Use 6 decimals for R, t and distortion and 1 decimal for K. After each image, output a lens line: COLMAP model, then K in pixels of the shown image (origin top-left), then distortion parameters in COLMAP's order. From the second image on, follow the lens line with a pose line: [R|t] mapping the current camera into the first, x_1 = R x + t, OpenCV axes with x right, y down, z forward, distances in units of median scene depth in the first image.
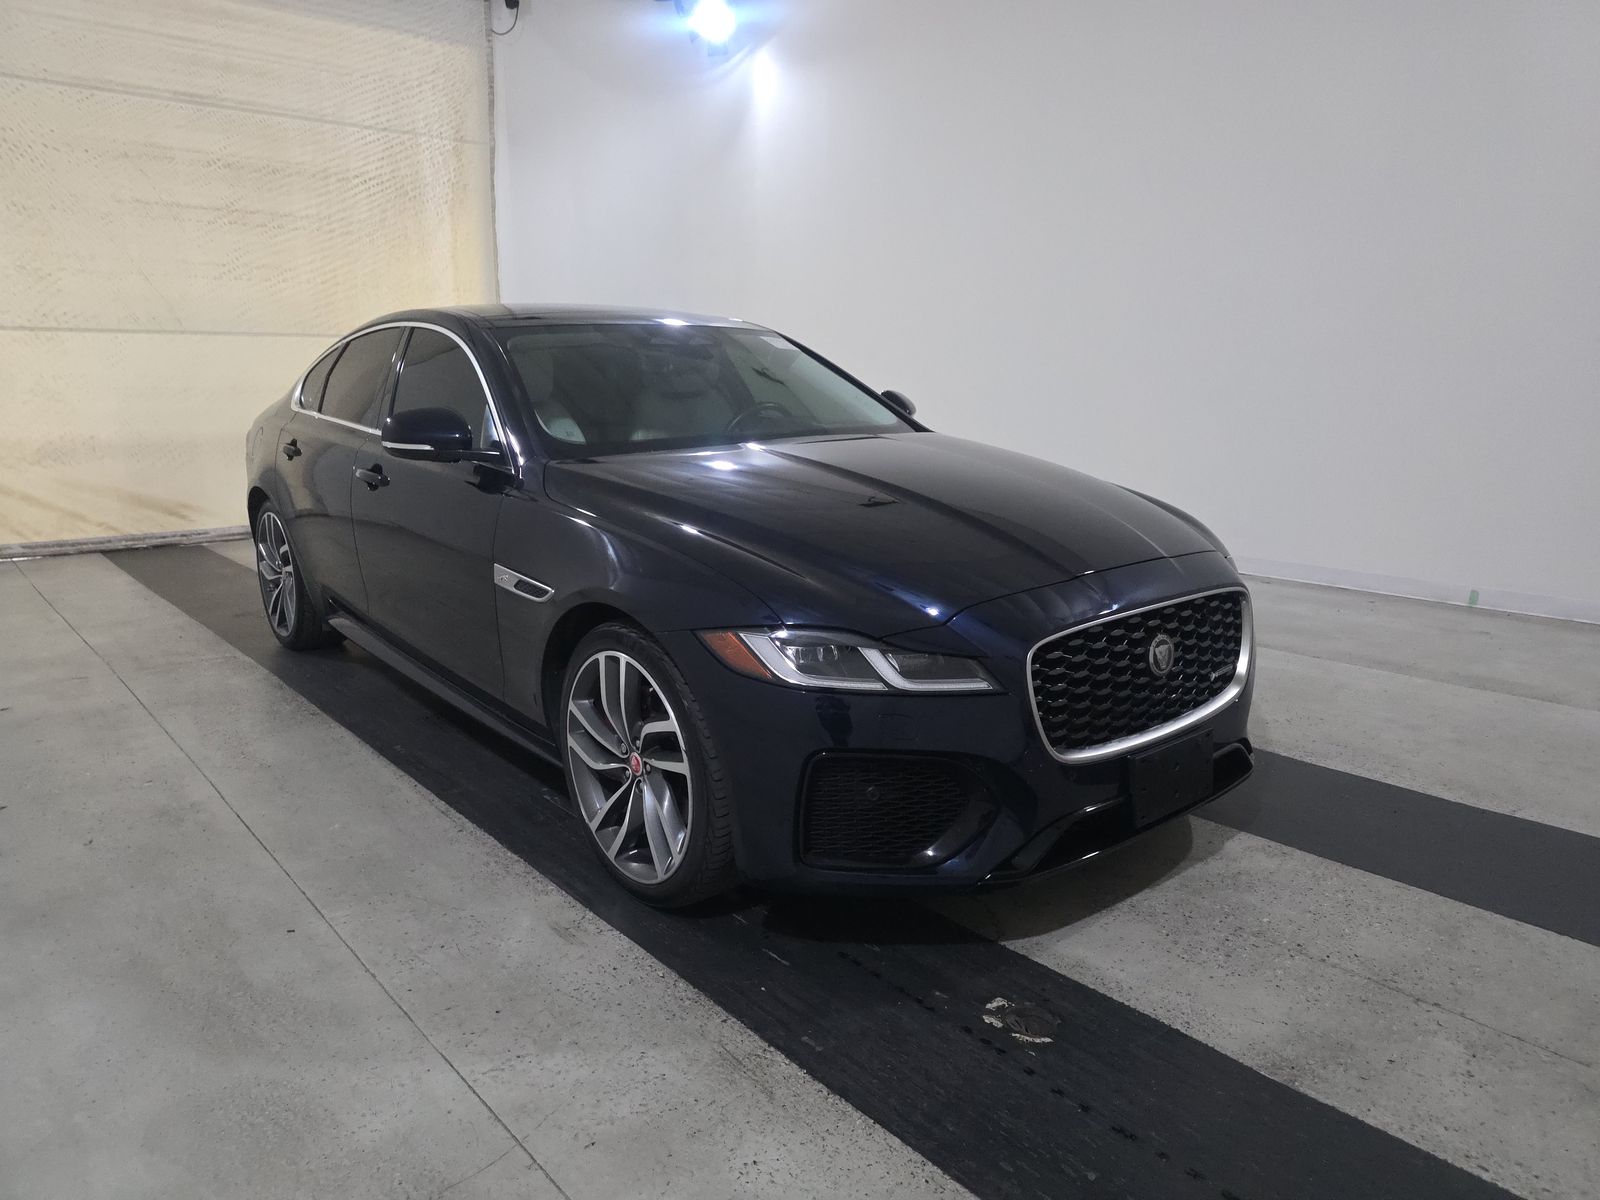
lens RADIAL K [[1084.8, 0, 804.7], [0, 1084.8, 594.2], [0, 0, 1]] dist [0.029867, -0.024148]
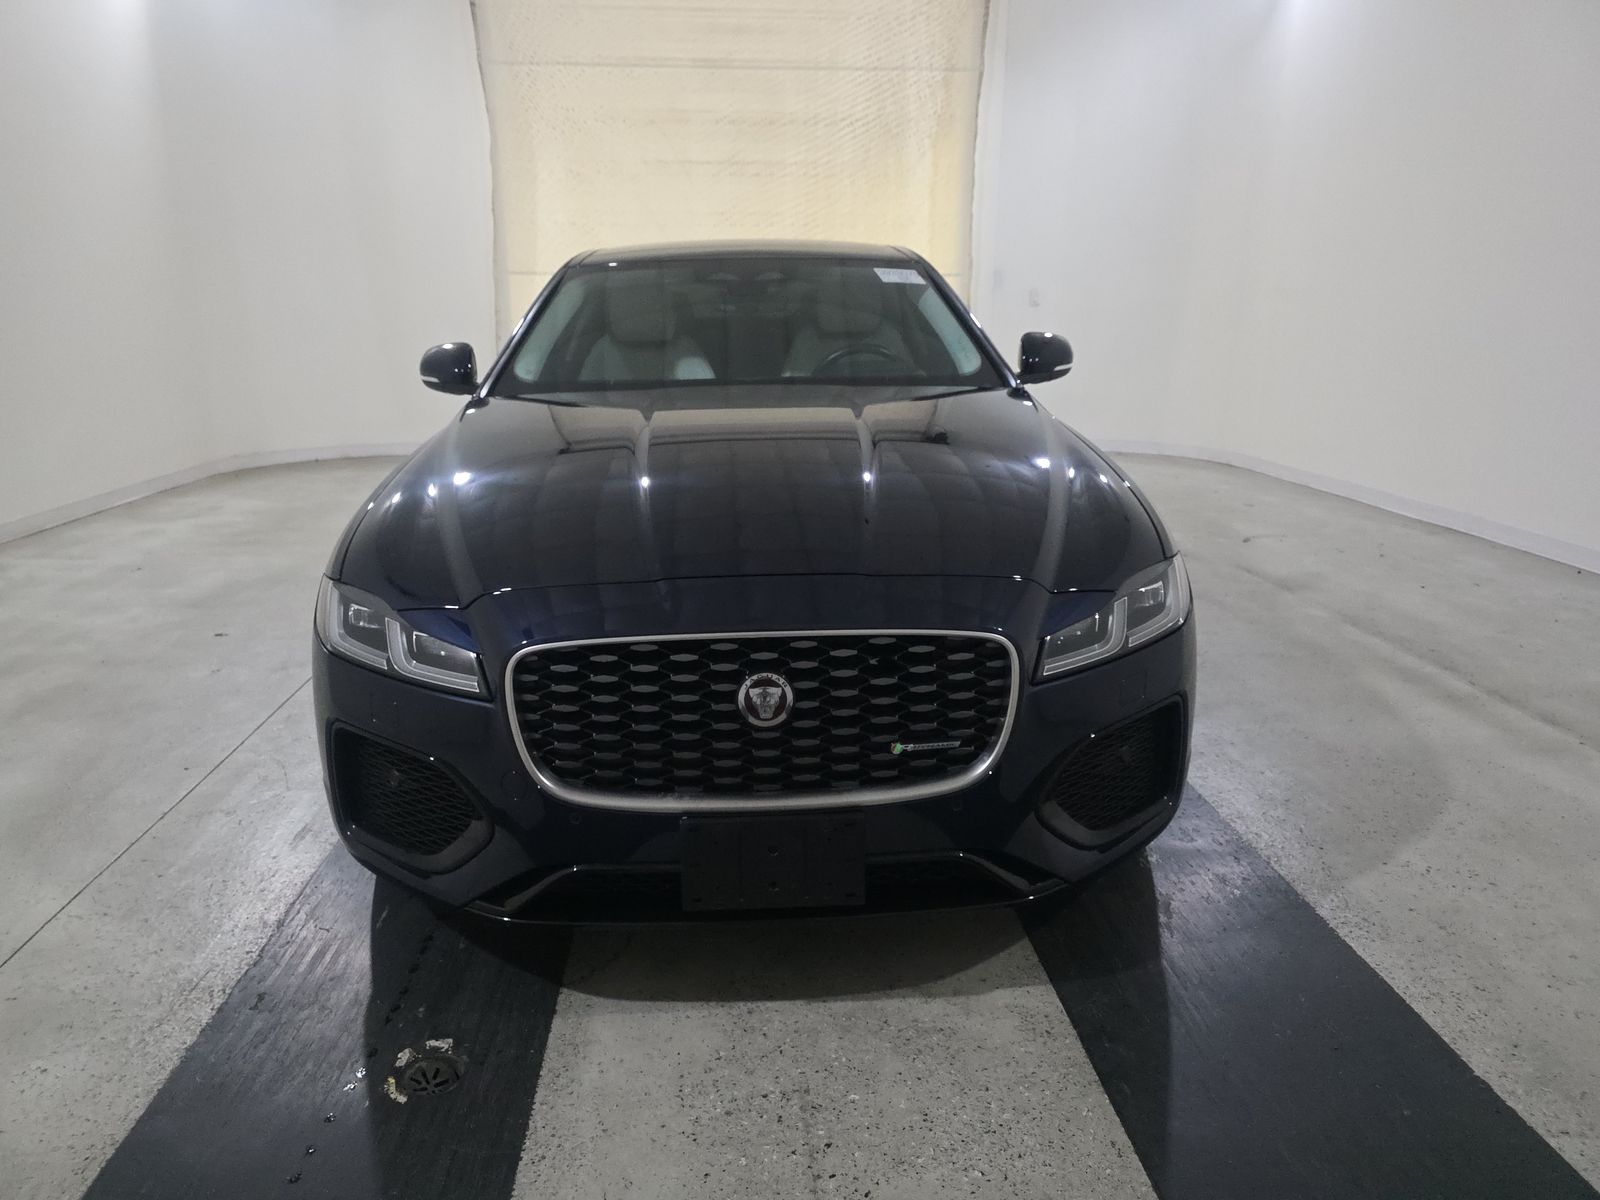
lens RADIAL K [[1084.8, 0, 802.8], [0, 1084.8, 602.3], [0, 0, 1]] dist [0.029867, -0.024148]
pose [[0.794416, 0.159503, -0.586056, 0.249437], [-0.122441, 0.987149, 0.102693, -0.028794], [0.594904, -0.009823, 0.803737, 0.135986]]
